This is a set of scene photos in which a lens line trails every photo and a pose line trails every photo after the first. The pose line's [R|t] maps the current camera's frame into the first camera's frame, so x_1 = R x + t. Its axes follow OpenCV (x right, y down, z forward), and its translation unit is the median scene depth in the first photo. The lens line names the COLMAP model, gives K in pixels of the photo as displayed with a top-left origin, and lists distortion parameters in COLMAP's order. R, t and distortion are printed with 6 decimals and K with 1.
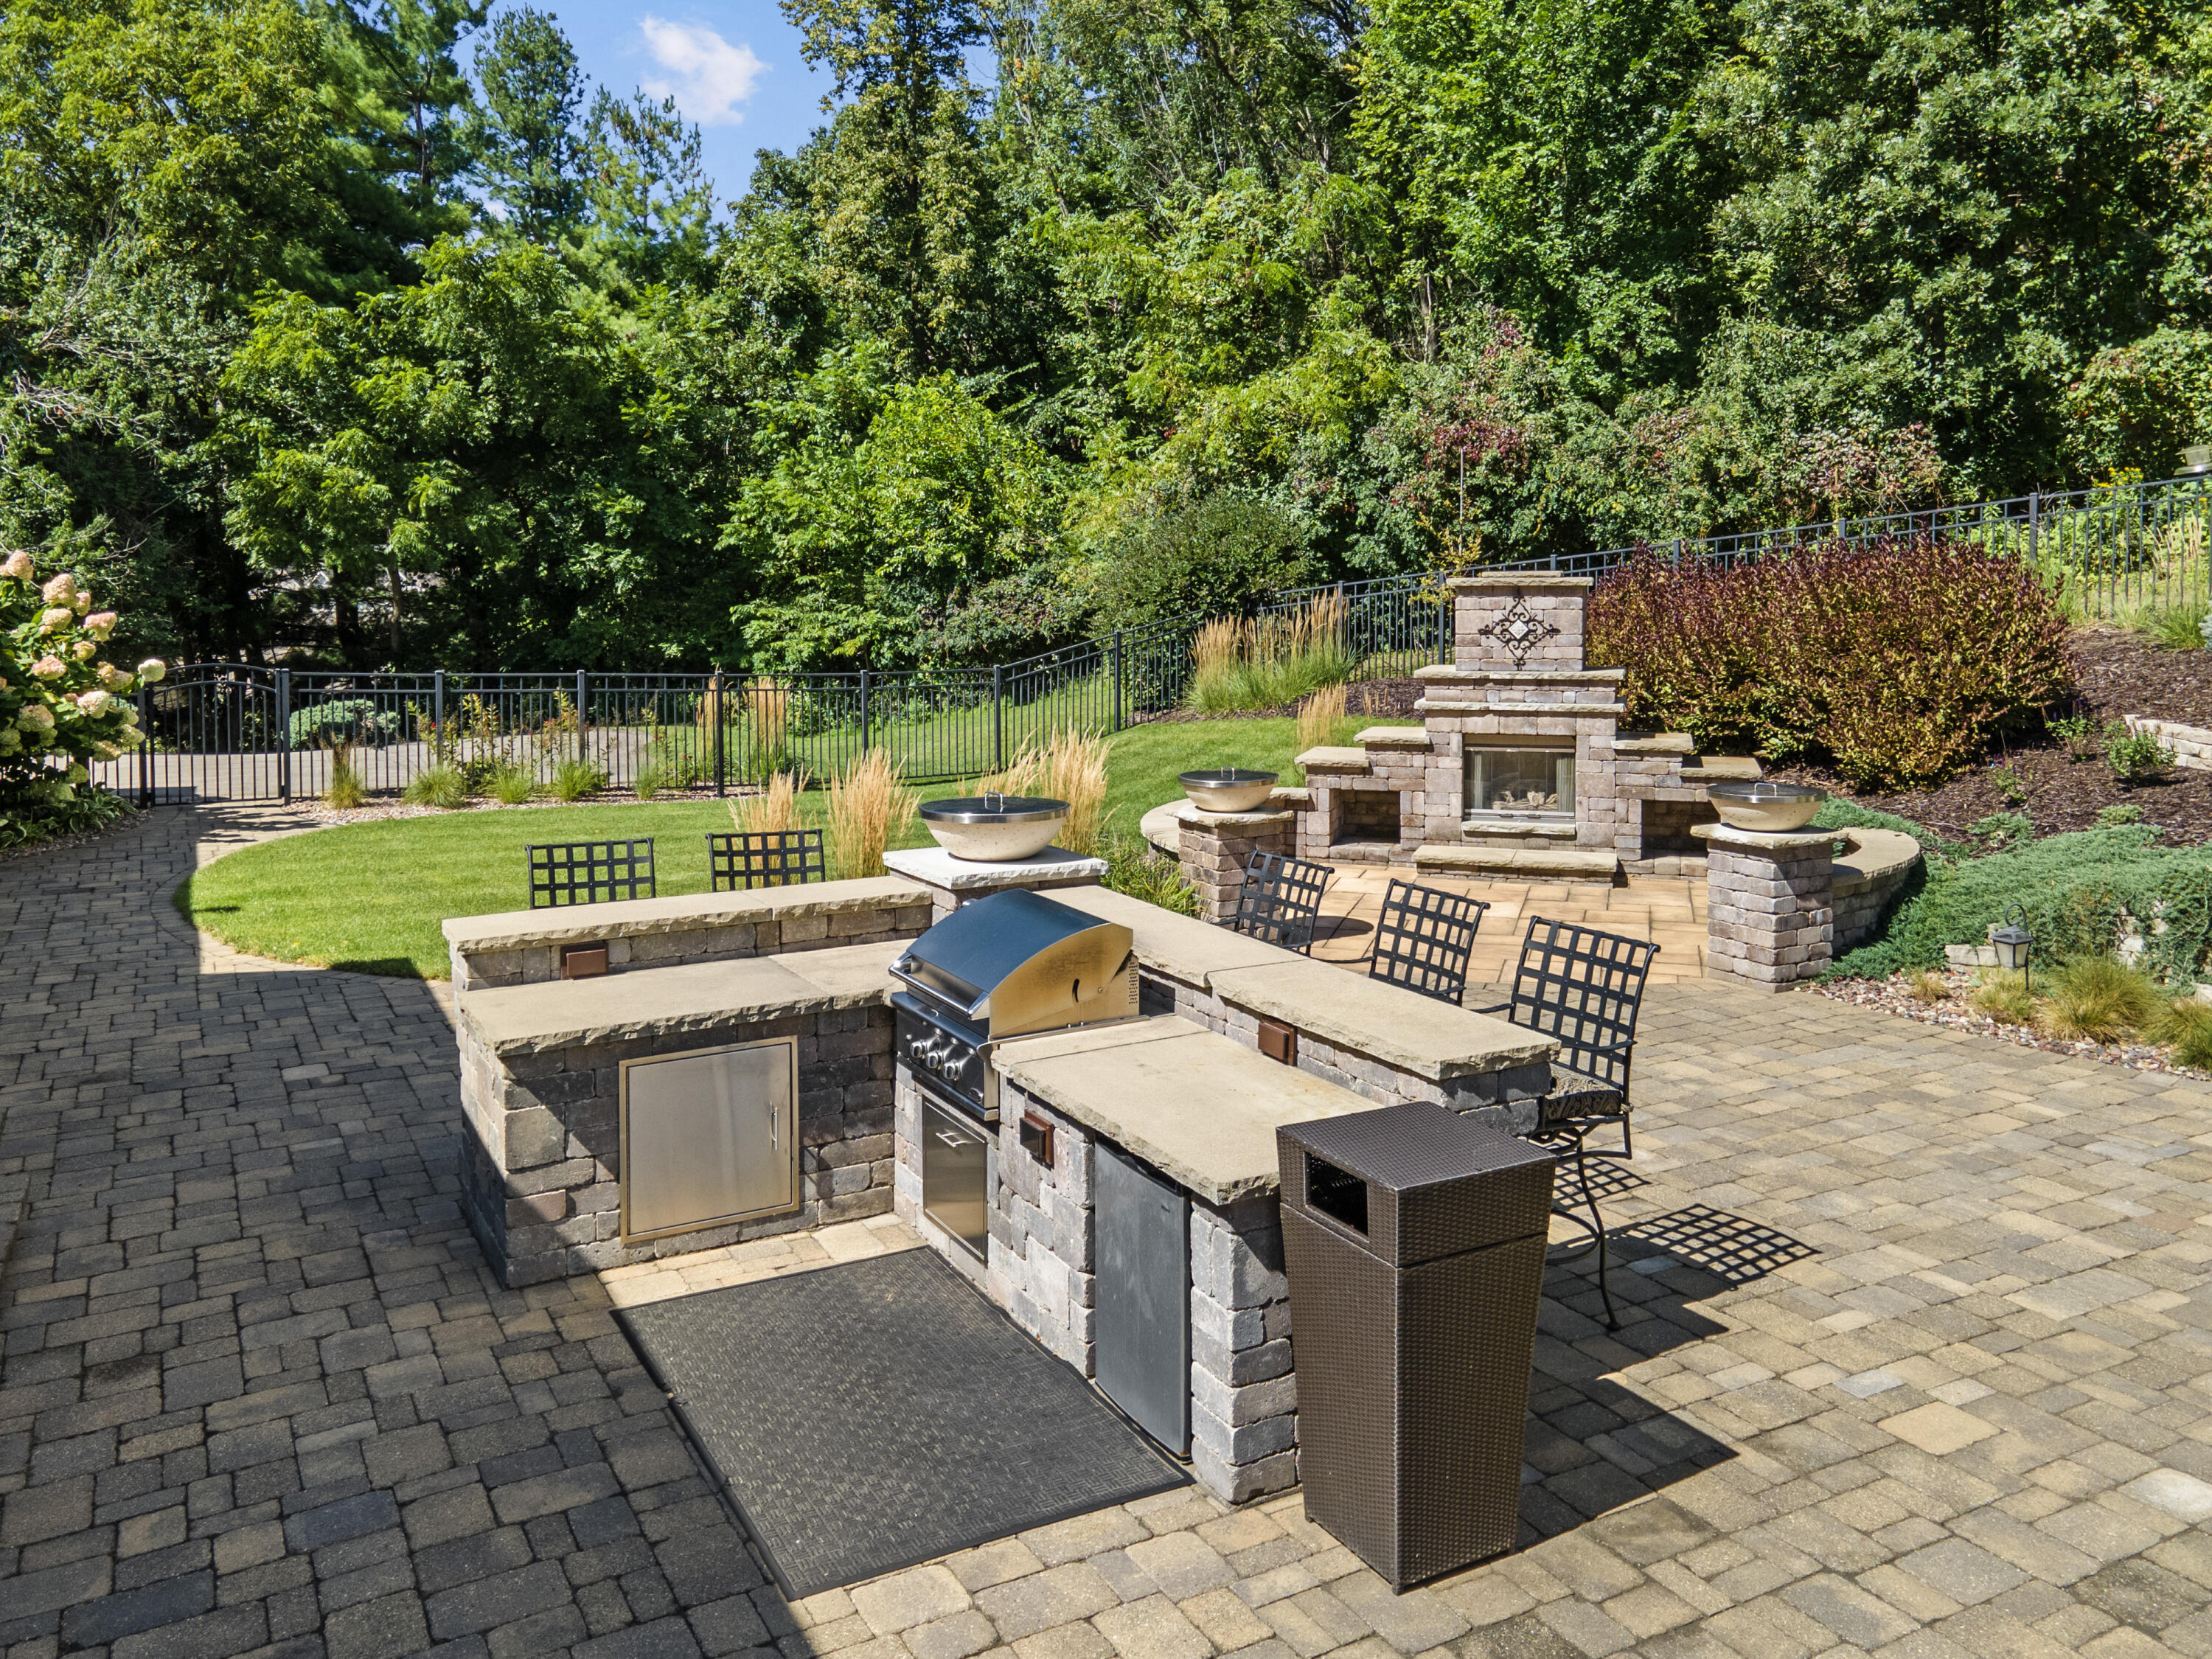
lens RADIAL K [[1635.7, 0, 1106.0], [0, 1635.7, 829.5], [0, 0, 1]] dist [0.046647, -0.001722]
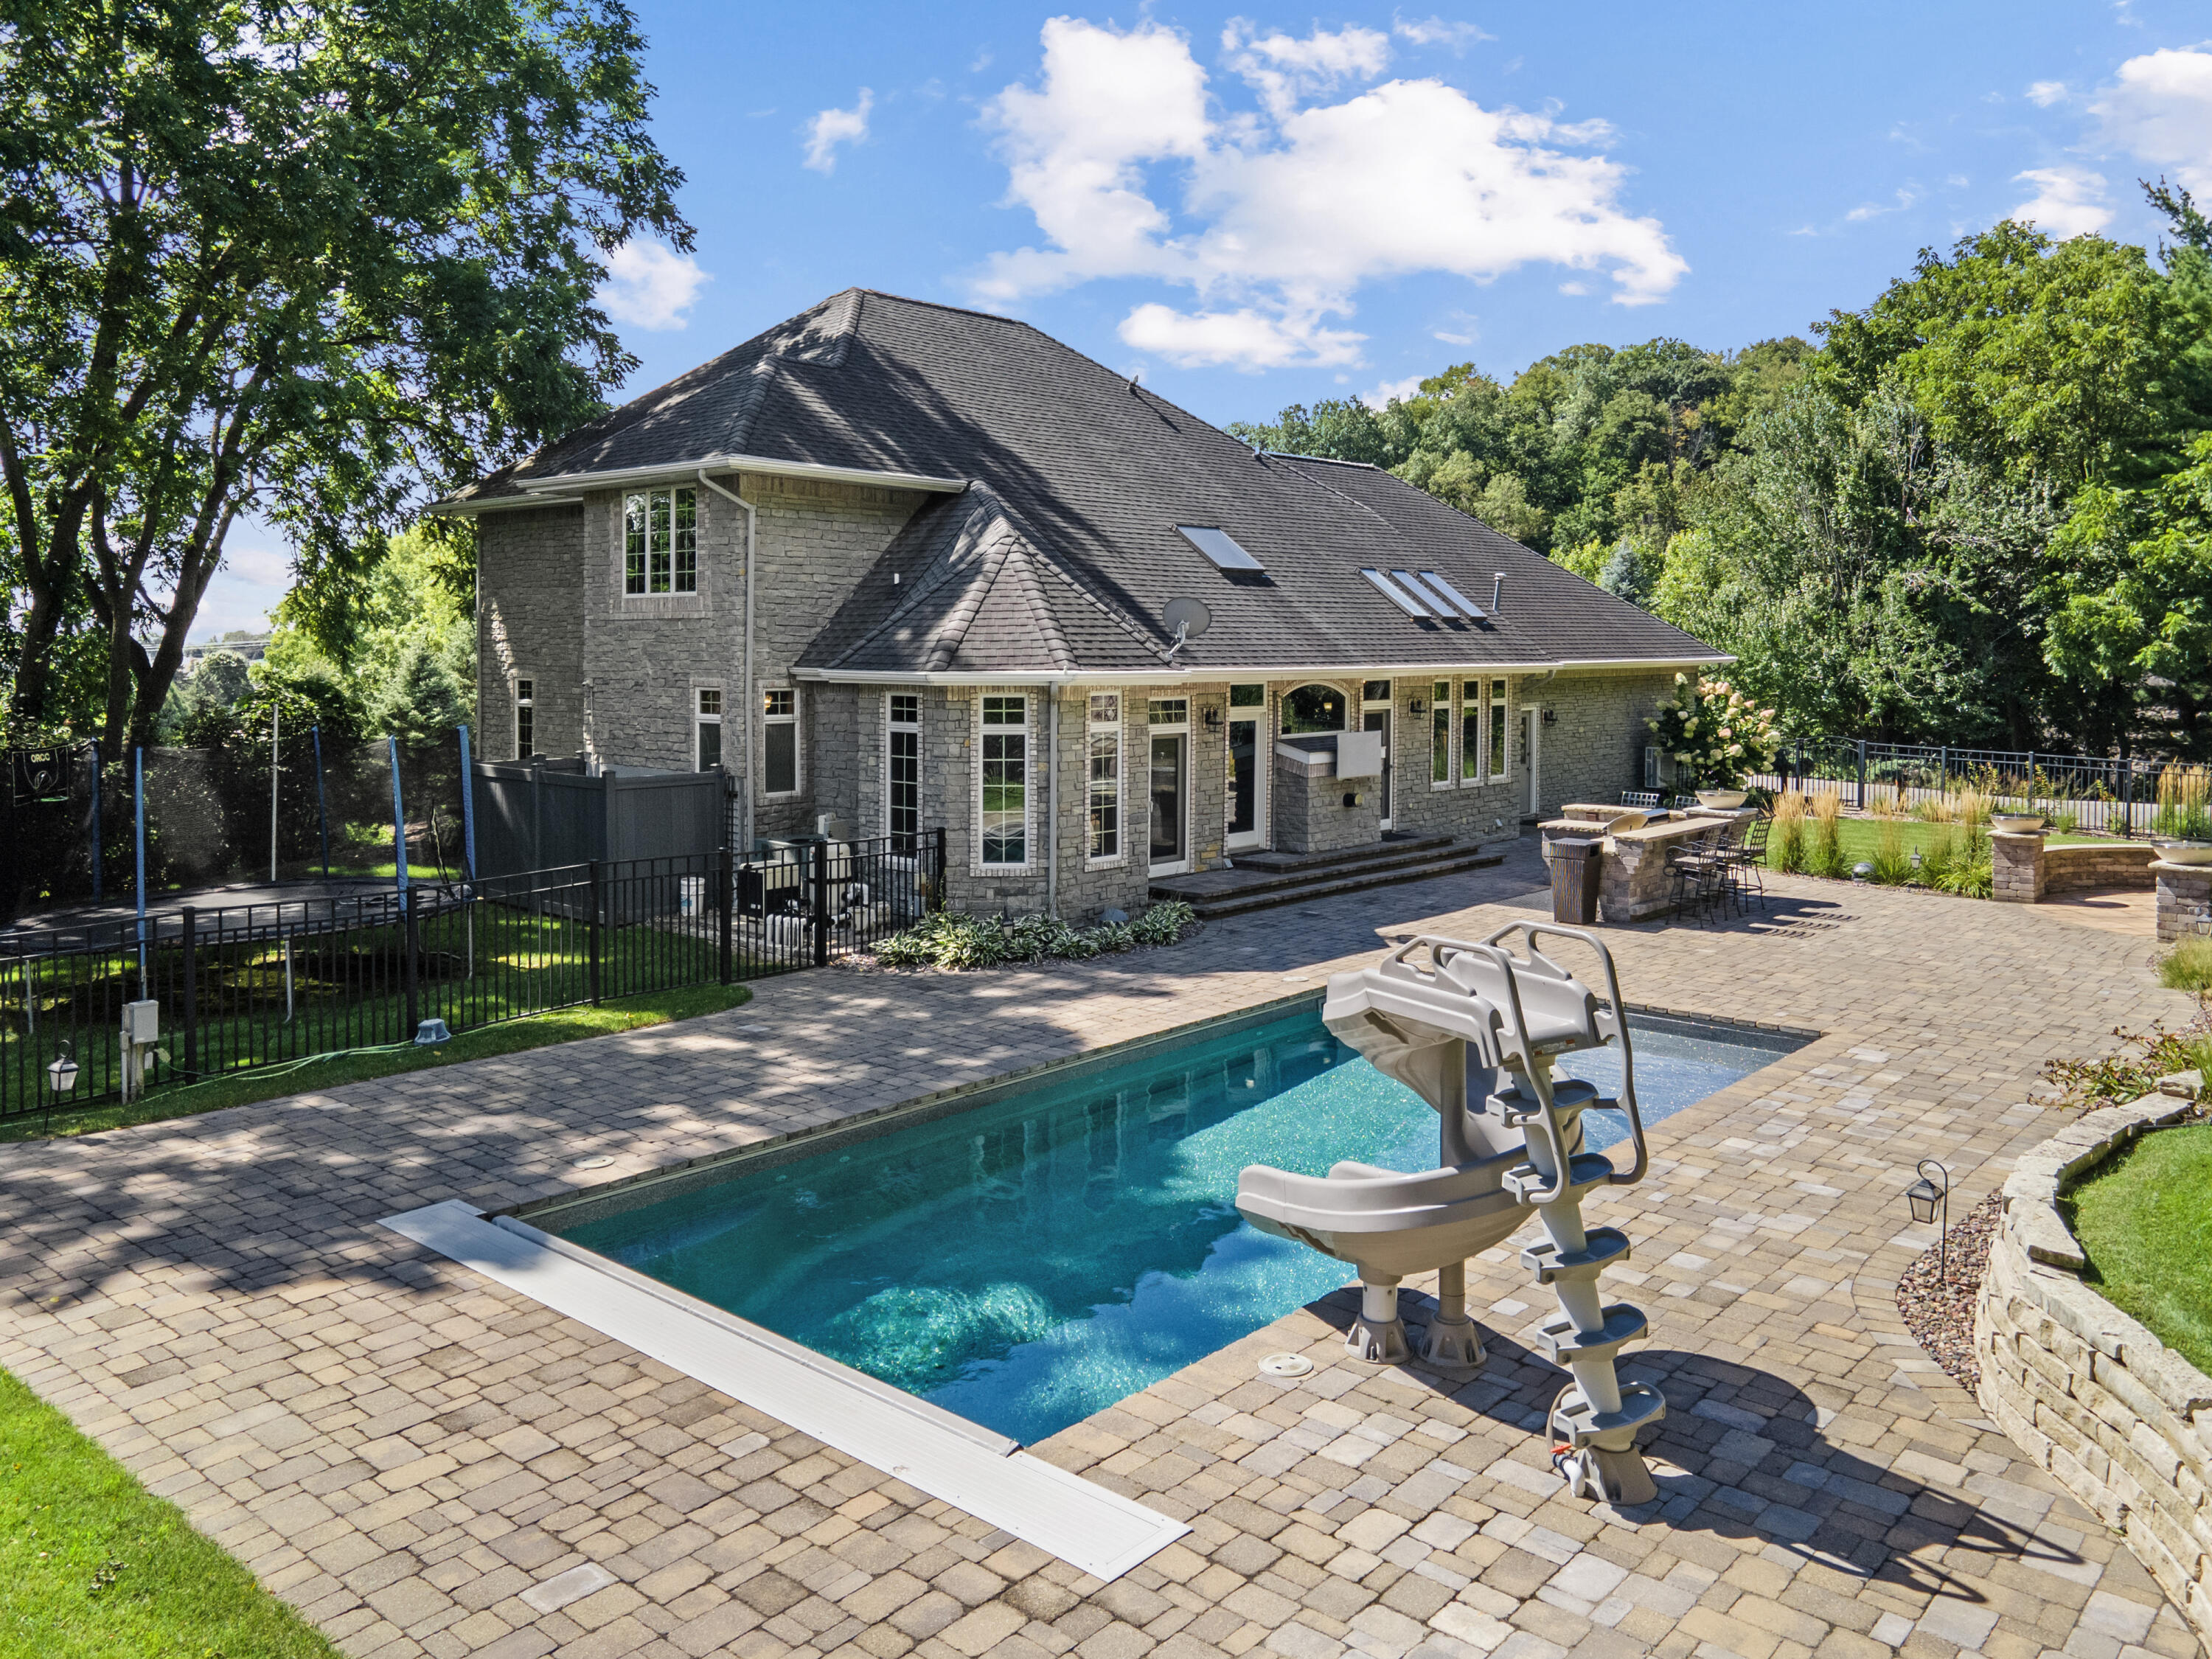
lens RADIAL K [[1635.7, 0, 1106.0], [0, 1635.7, 829.5], [0, 0, 1]] dist [0.046647, -0.001722]
pose [[0.372791, 0.105357, -0.921915, 0.538788], [-0.149852, 0.987328, 0.052237, 0.020148], [0.915735, 0.118677, 0.383855, -0.290672]]
